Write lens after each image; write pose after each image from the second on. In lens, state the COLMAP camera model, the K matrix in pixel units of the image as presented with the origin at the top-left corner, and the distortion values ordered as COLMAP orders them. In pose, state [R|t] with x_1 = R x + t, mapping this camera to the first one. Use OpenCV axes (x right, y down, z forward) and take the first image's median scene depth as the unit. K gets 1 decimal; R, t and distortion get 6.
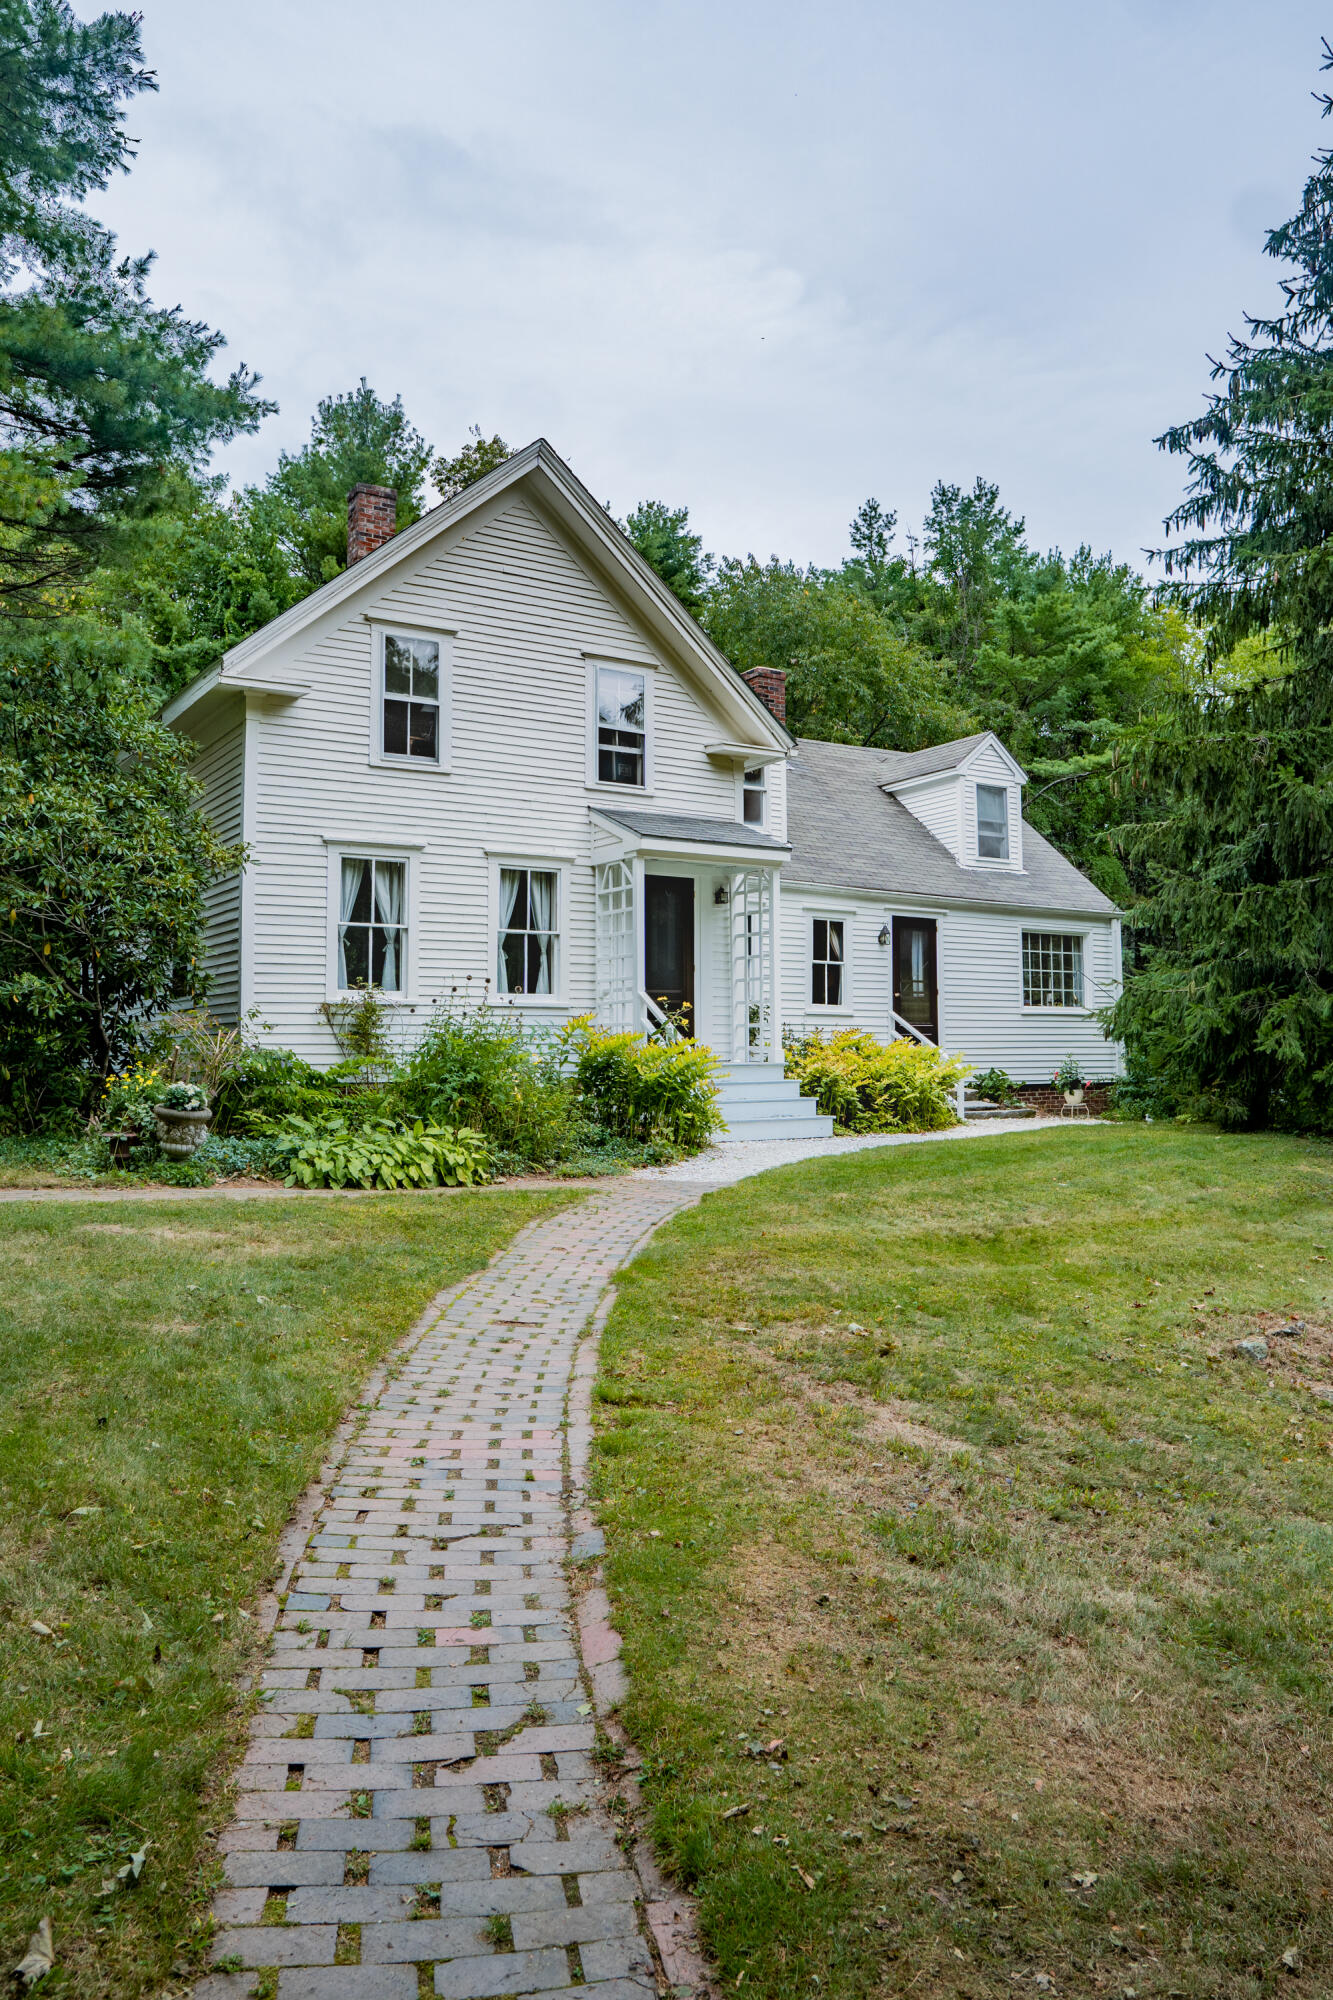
lens RADIAL K [[1410.2, 0, 674.2], [0, 1410.2, 1005.1], [0, 0, 1]] dist [-0.113823, 0.079402]
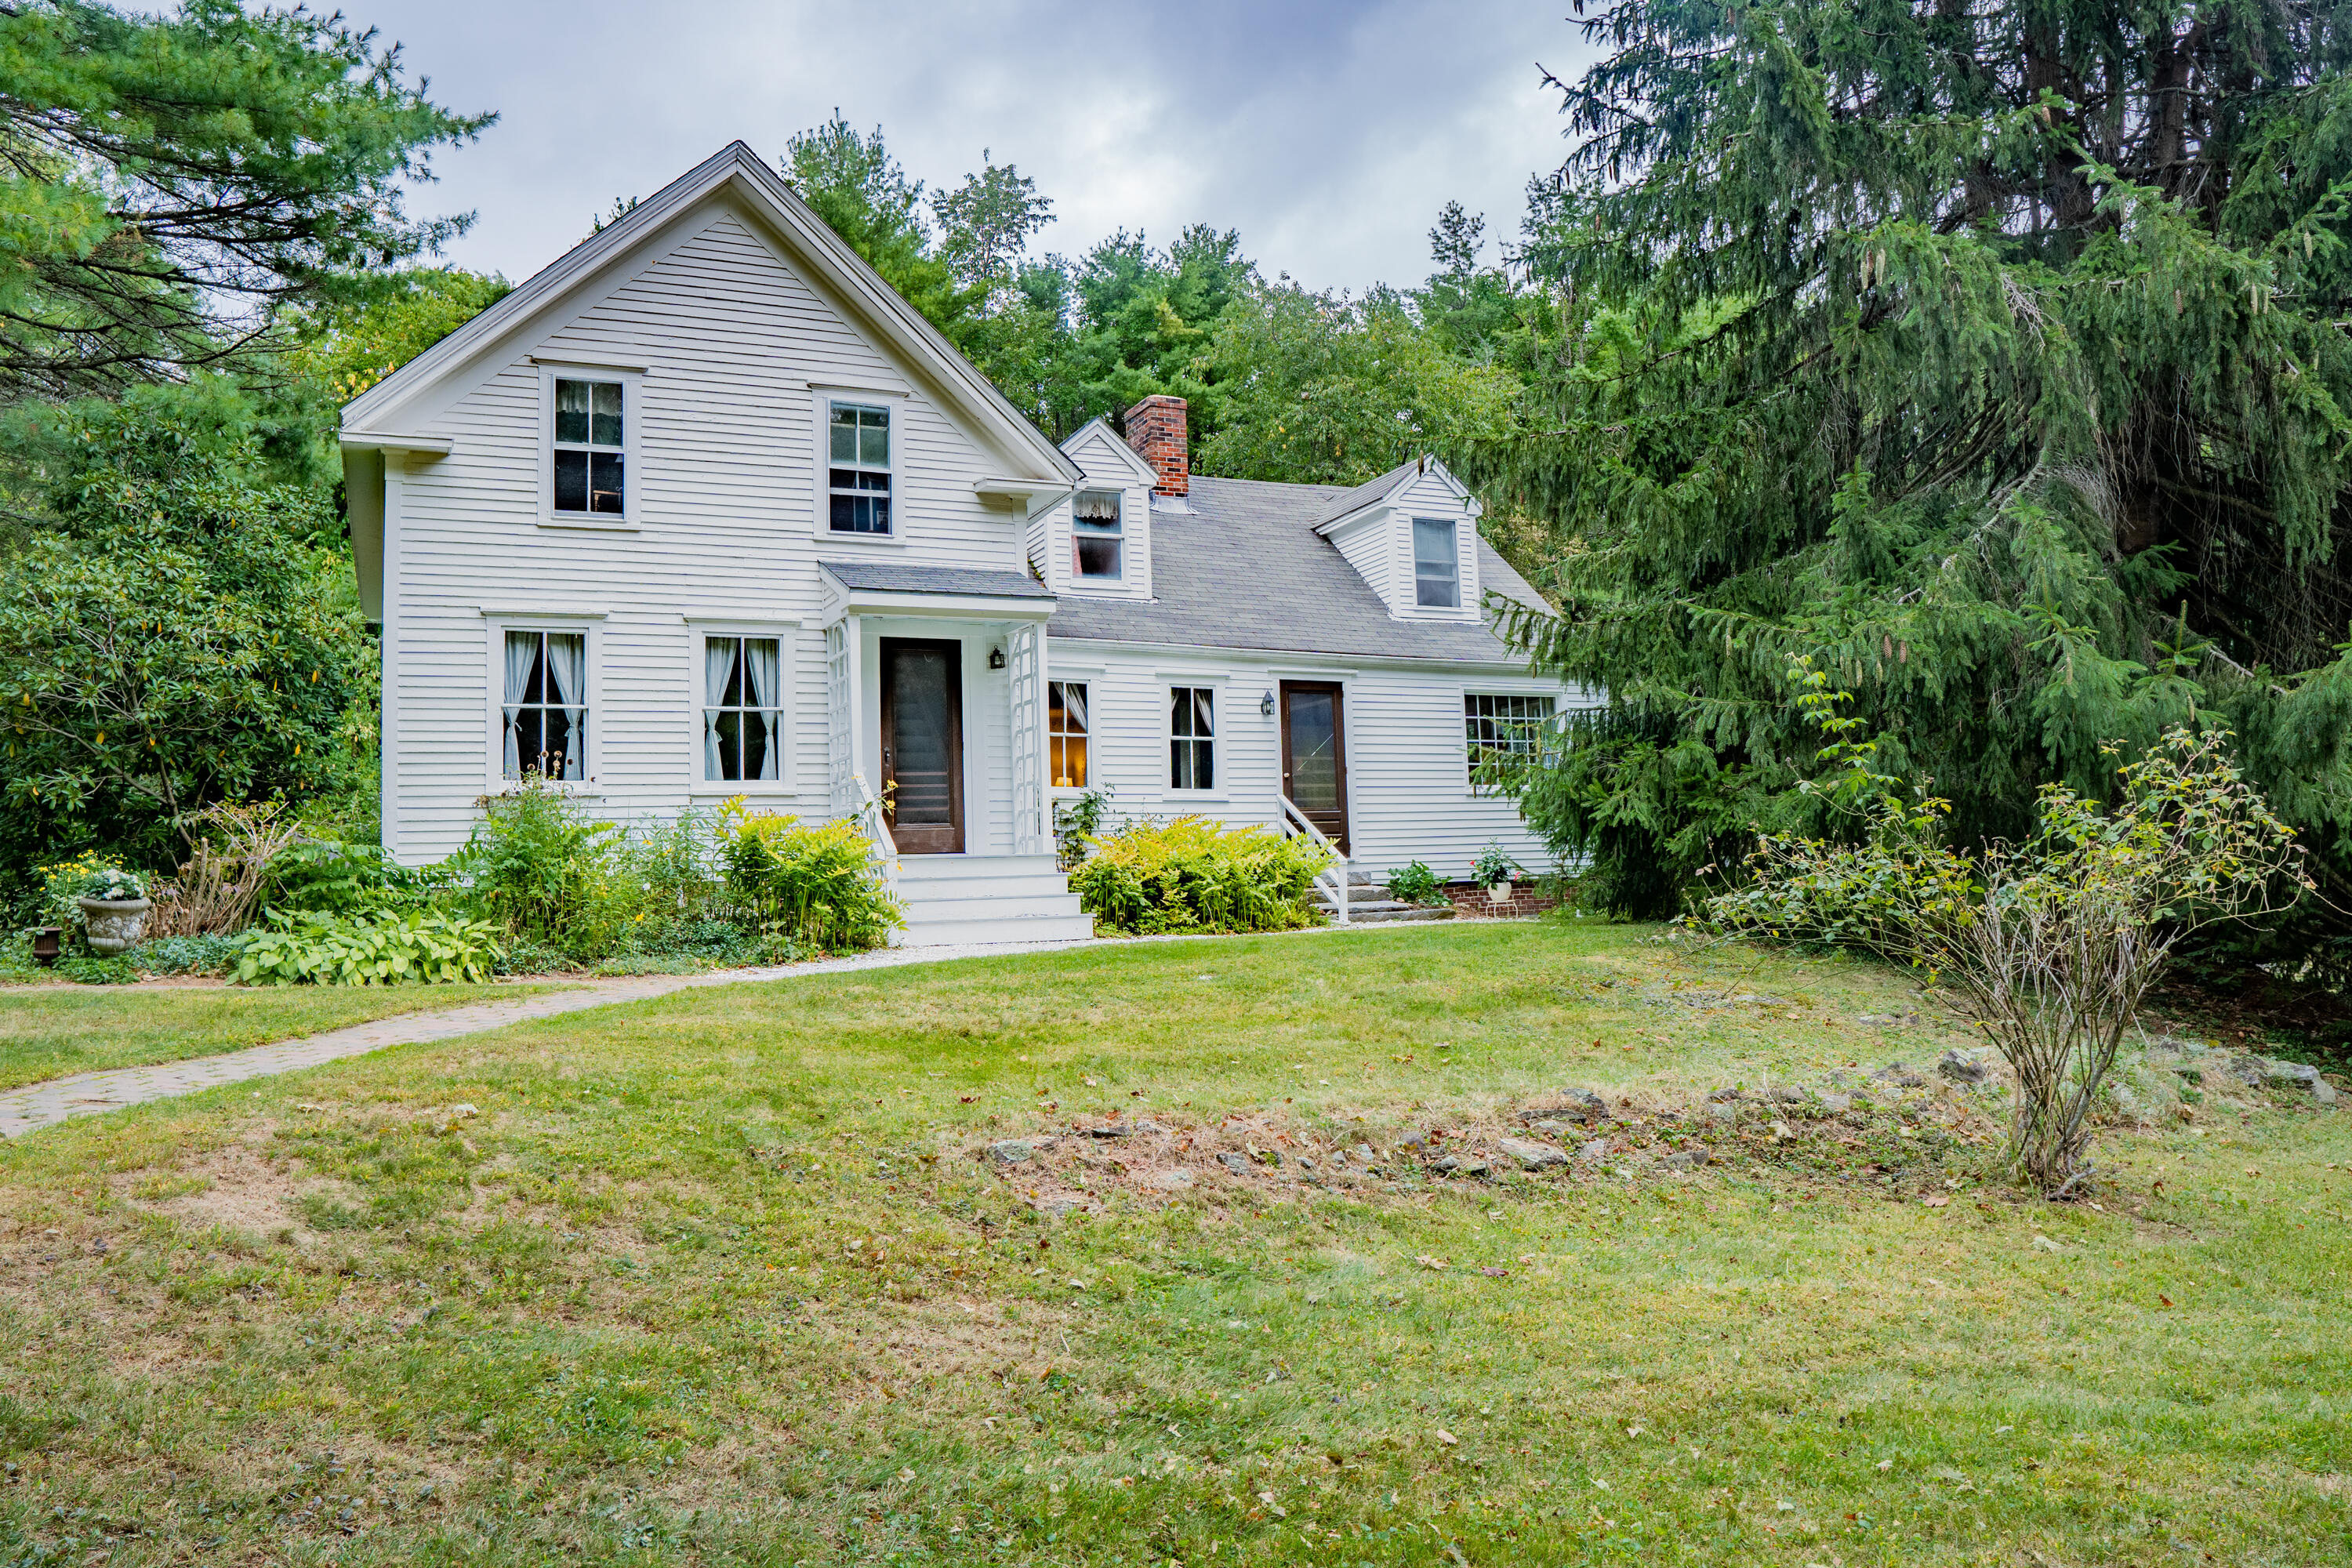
lens RADIAL K [[1658.4, 0, 1176.0], [0, 1658.4, 784.0], [0, 0, 1]] dist [-0.113823, 0.079402]
pose [[0.991035, -0.036068, -0.128642, 0.274901], [0.032475, 0.999025, -0.029917, 0.031554], [0.129596, 0.025471, 0.991240, 0.034916]]
